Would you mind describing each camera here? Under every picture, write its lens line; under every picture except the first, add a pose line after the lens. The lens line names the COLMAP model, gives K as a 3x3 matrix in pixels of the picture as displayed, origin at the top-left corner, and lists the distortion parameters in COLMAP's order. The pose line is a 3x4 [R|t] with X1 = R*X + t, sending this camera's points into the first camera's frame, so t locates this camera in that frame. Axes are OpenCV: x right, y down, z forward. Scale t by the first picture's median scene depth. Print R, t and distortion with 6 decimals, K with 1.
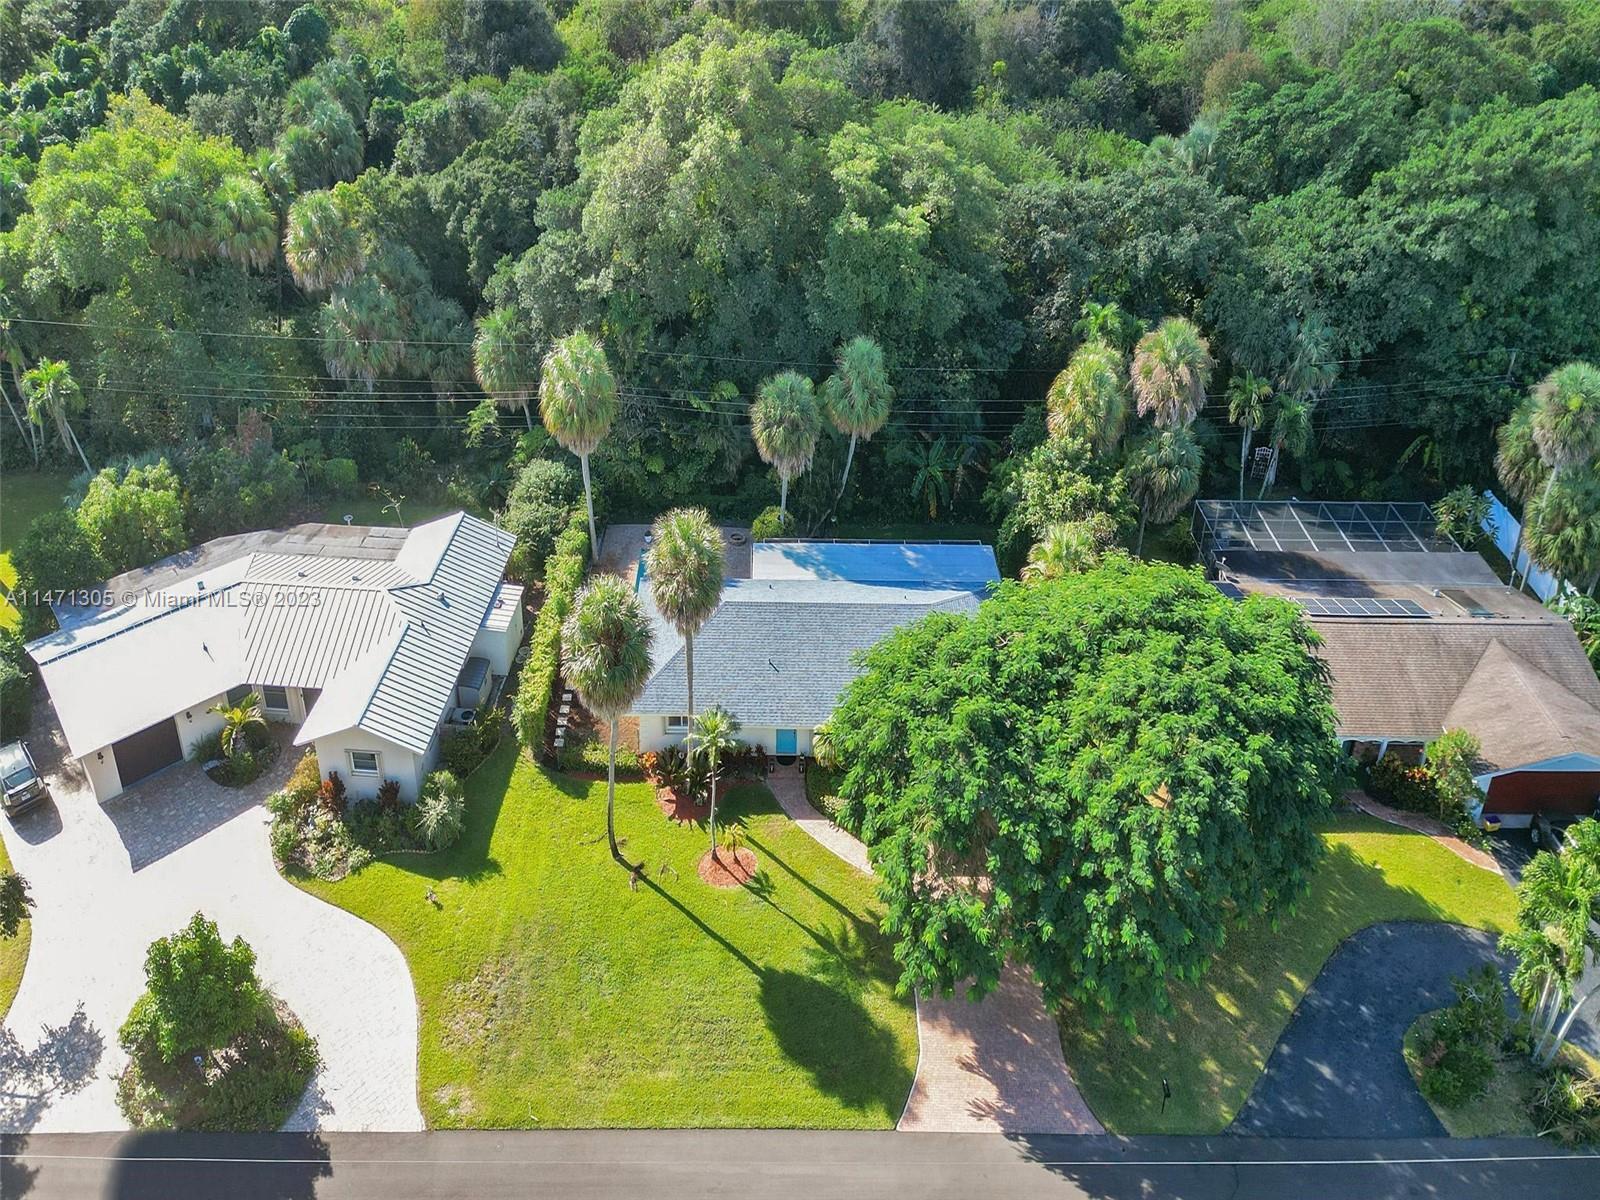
lens RADIAL K [[1145.5, 0, 743.9], [0, 1145.5, 494.4], [0, 0, 1]] dist [0.023524, 0.002090]
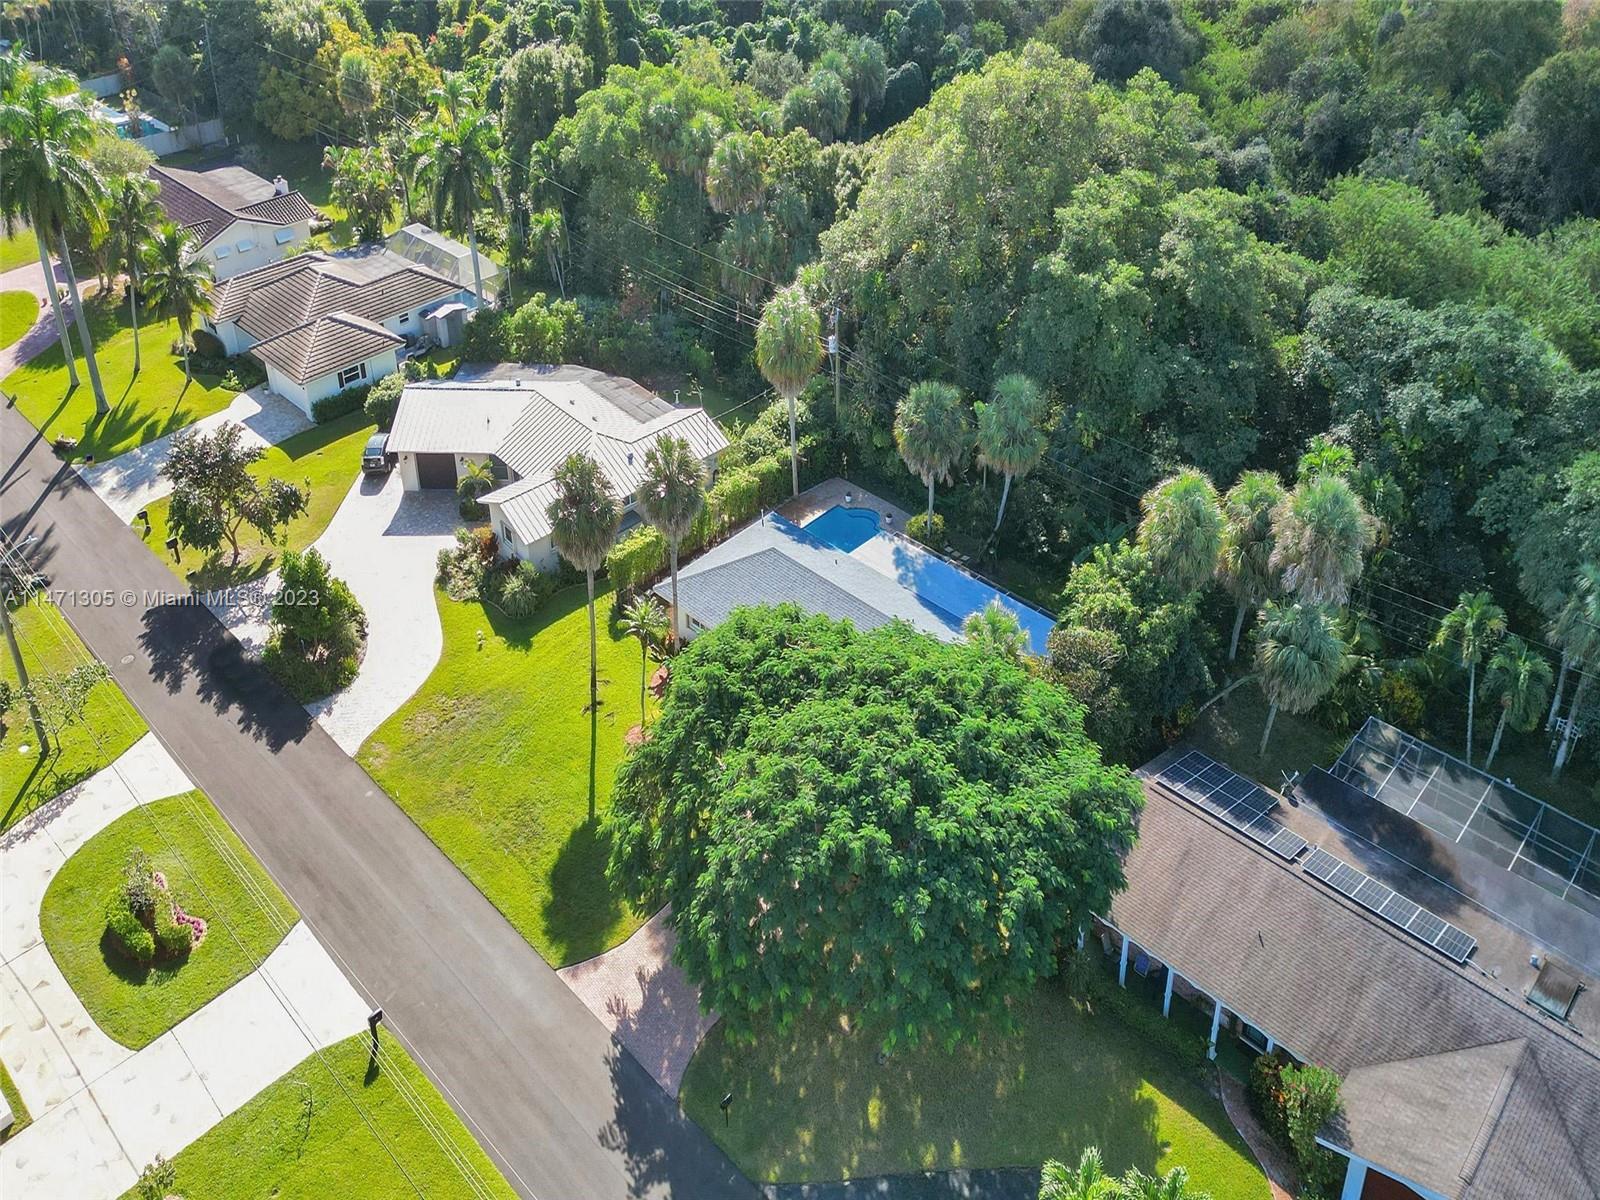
lens RADIAL K [[1127.5, 0, 826.8], [0, 1127.5, 516.2], [0, 0, 1]] dist [0.024849, -0.000811]
pose [[0.717605, 0.391248, -0.576167, 0.704189], [-0.387284, 0.911758, 0.136776, -0.114392], [0.578838, 0.124989, 0.805806, 0.154857]]
